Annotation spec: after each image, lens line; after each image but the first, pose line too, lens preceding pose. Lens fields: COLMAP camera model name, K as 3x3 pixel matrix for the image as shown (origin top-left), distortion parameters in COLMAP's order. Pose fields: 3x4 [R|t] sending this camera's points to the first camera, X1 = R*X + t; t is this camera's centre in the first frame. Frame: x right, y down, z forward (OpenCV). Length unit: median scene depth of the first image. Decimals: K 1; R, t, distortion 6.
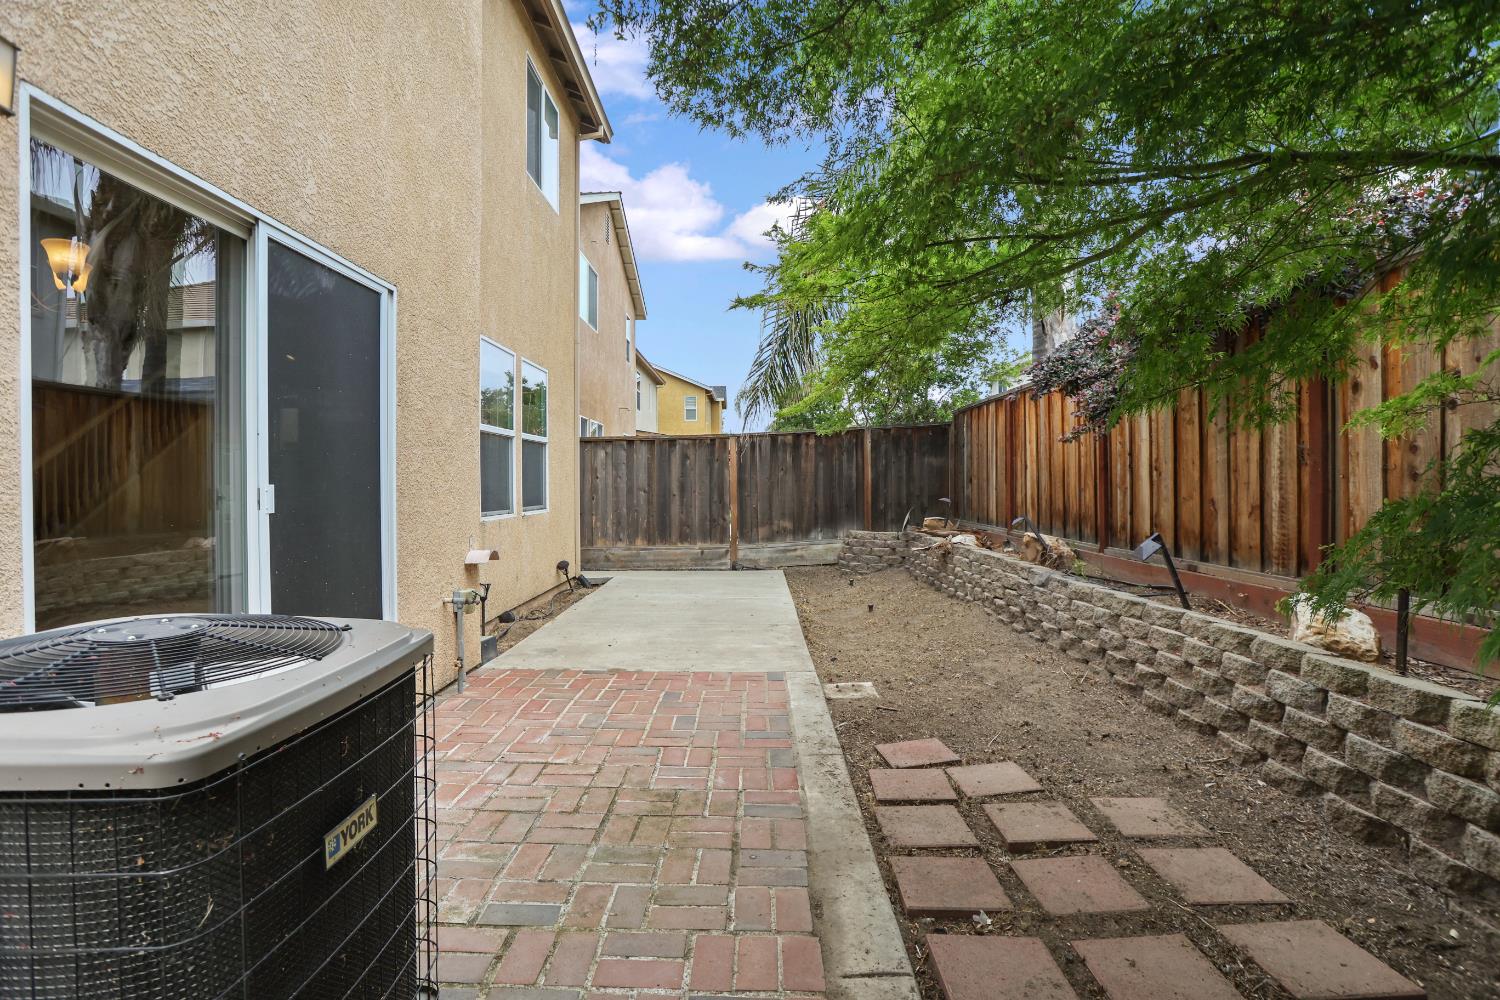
lens RADIAL K [[728.7, 0, 756.7], [0, 728.7, 487.9], [0, 0, 1]] dist [-0.074352, 0.029447]
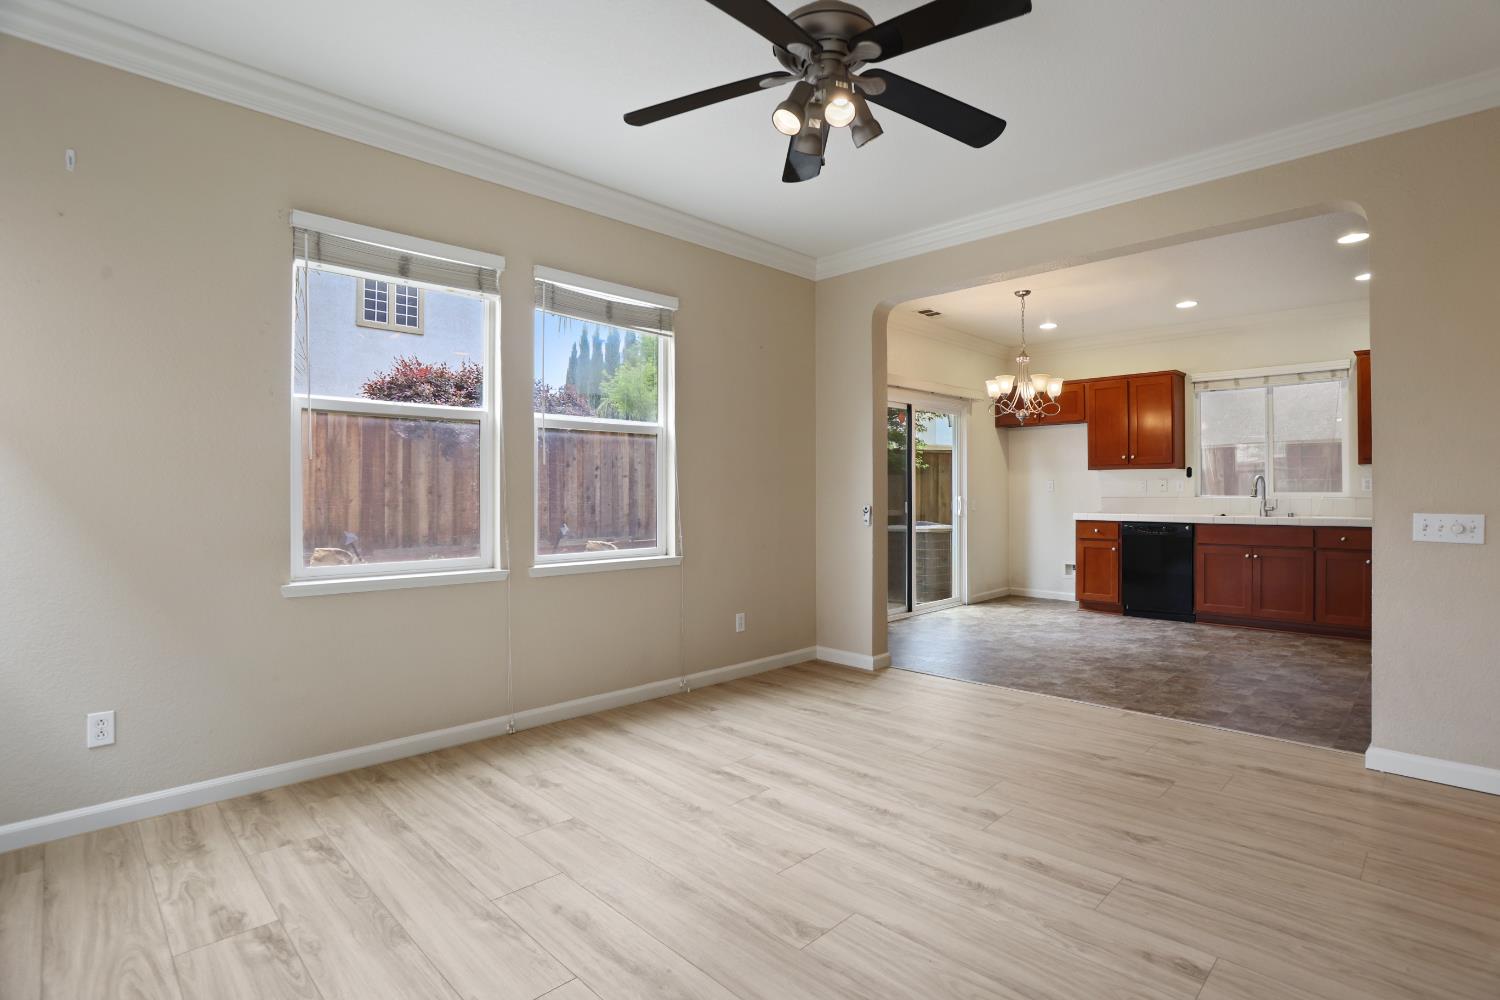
lens RADIAL K [[728.7, 0, 756.7], [0, 728.7, 487.9], [0, 0, 1]] dist [-0.074352, 0.029447]
pose [[-0.697387, 0.008218, 0.716647, -1.769633], [0.008090, 0.999961, -0.003594, -0.044116], [-0.716649, 0.003291, -0.697426, 2.567232]]
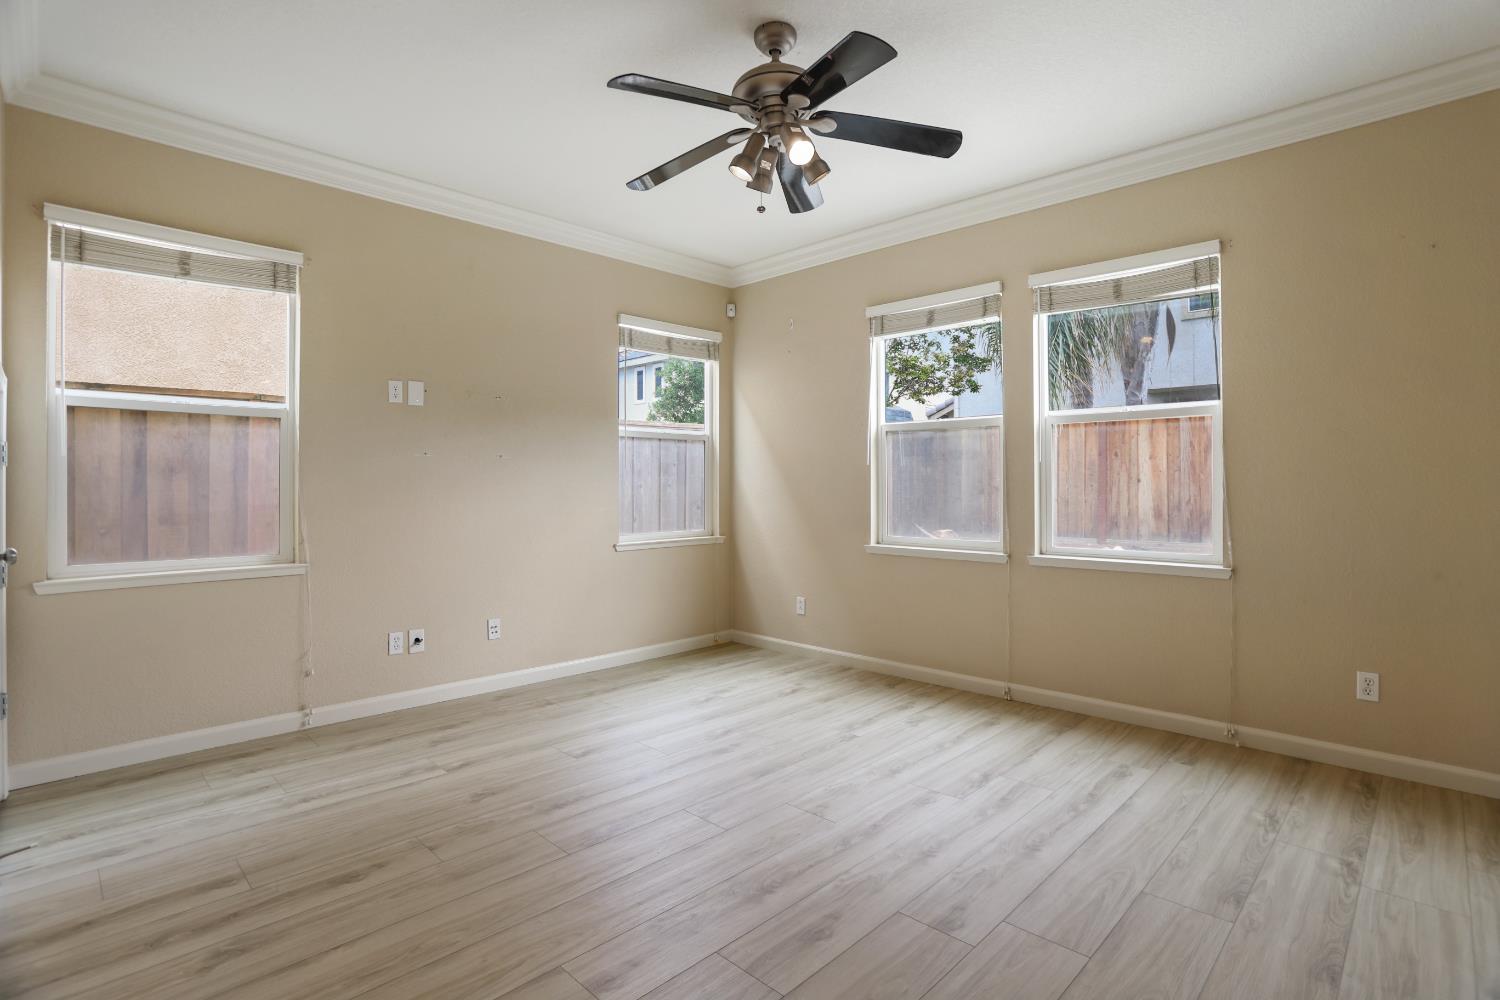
lens RADIAL K [[728.7, 0, 756.7], [0, 728.7, 487.9], [0, 0, 1]] dist [-0.074352, 0.029447]
pose [[0.705994, 0.001271, 0.708216, -1.899334], [0.003300, 0.999982, -0.005084, -0.037256], [-0.708210, 0.005926, 0.705977, 1.544000]]
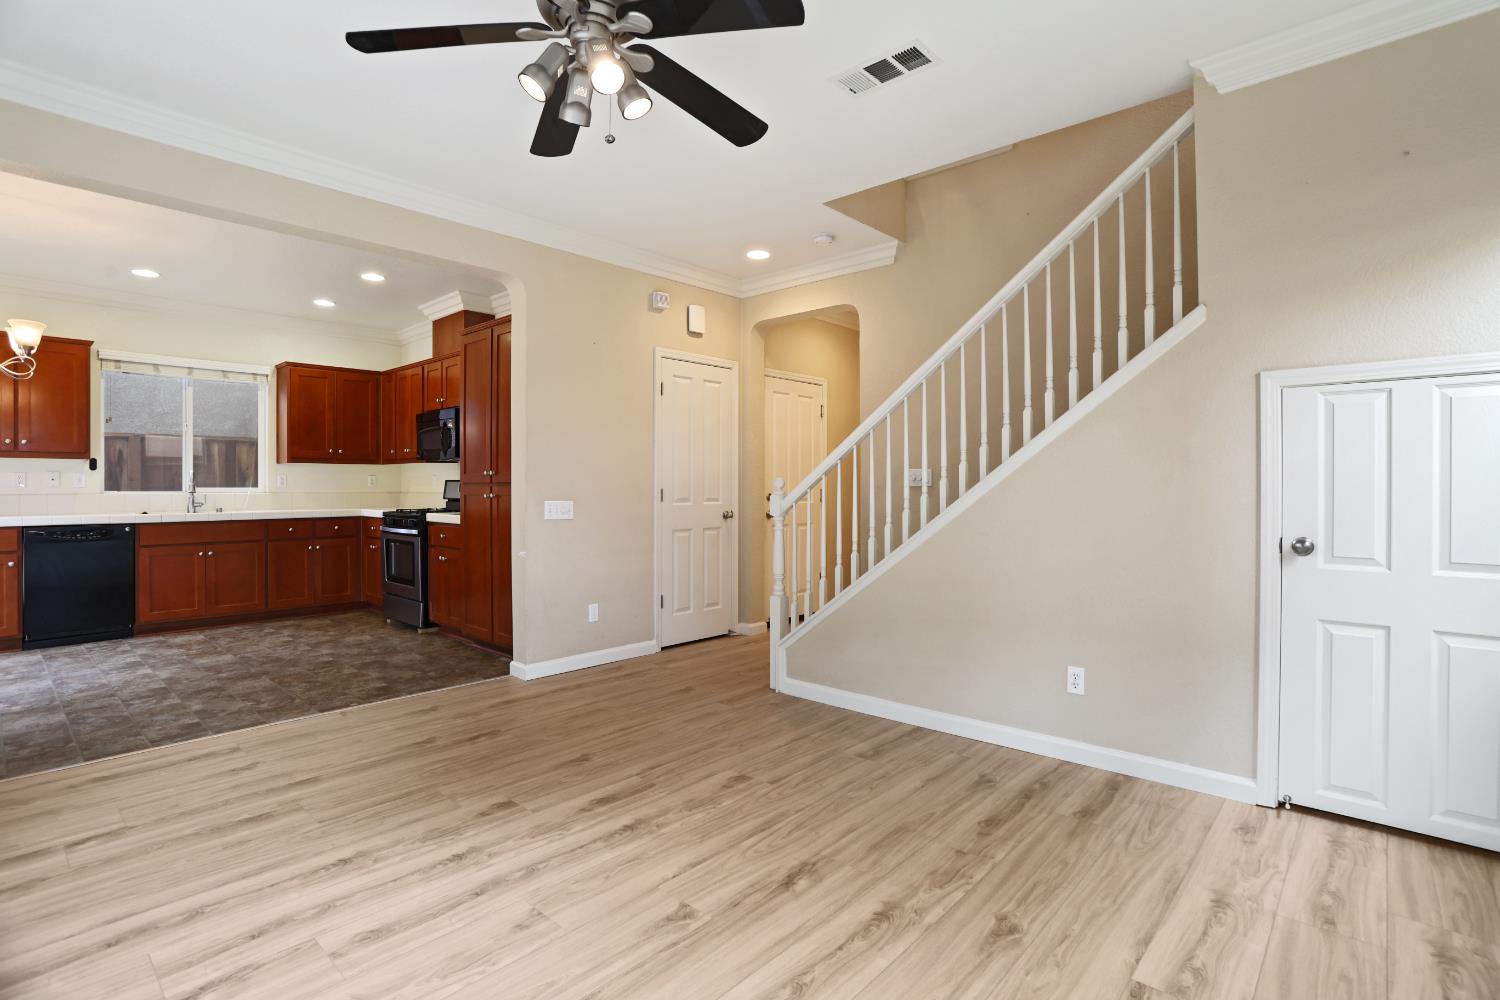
lens RADIAL K [[728.7, 0, 756.7], [0, 728.7, 487.9], [0, 0, 1]] dist [-0.074352, 0.029447]
pose [[-0.675329, 0.005157, -0.737499, -0.990933], [-0.002015, 0.999959, 0.008838, -0.046695], [0.737514, 0.007454, -0.675291, 2.579965]]
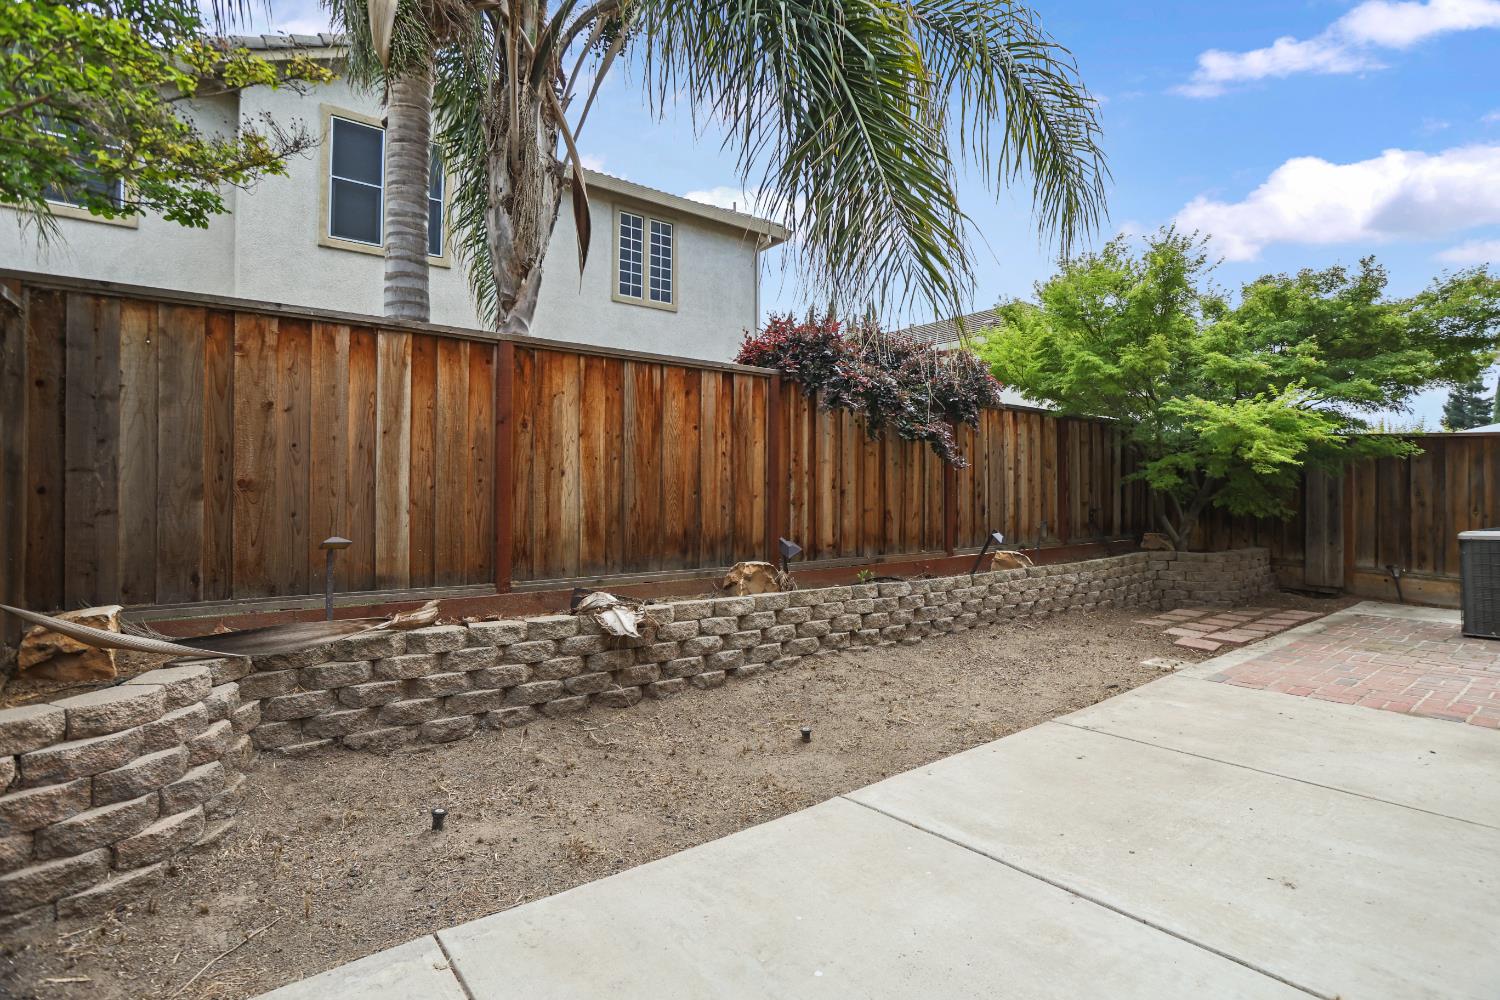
lens RADIAL K [[728.7, 0, 756.7], [0, 728.7, 487.9], [0, 0, 1]] dist [-0.074352, 0.029447]
pose [[-0.593143, 0.014070, 0.804974, -0.561776], [0.007879, 0.999901, -0.011672, -0.021107], [-0.805058, -0.000581, -0.593195, 2.938263]]
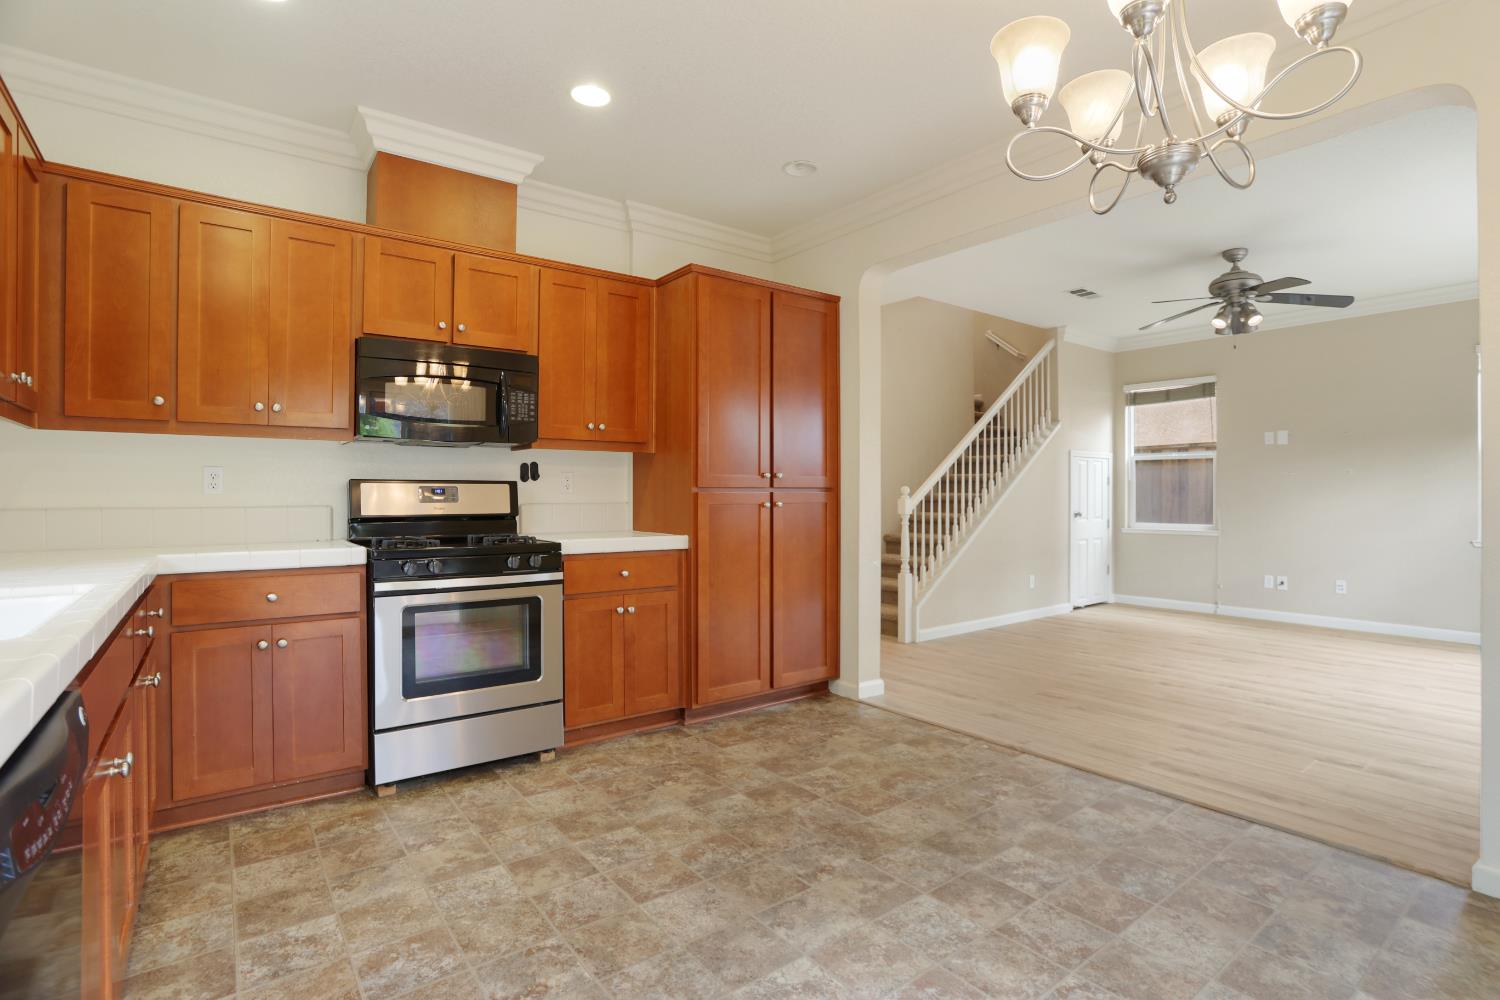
lens RADIAL K [[731.6, 0, 763.2], [0, 731.6, 437.4], [0, 0, 1]] dist [-0.059734, 0.021974]
pose [[0.601878, -0.058270, -0.796460, -0.752676], [-0.006521, 0.996943, -0.077865, -0.032976], [0.798562, 0.052059, 0.599658, 0.428950]]
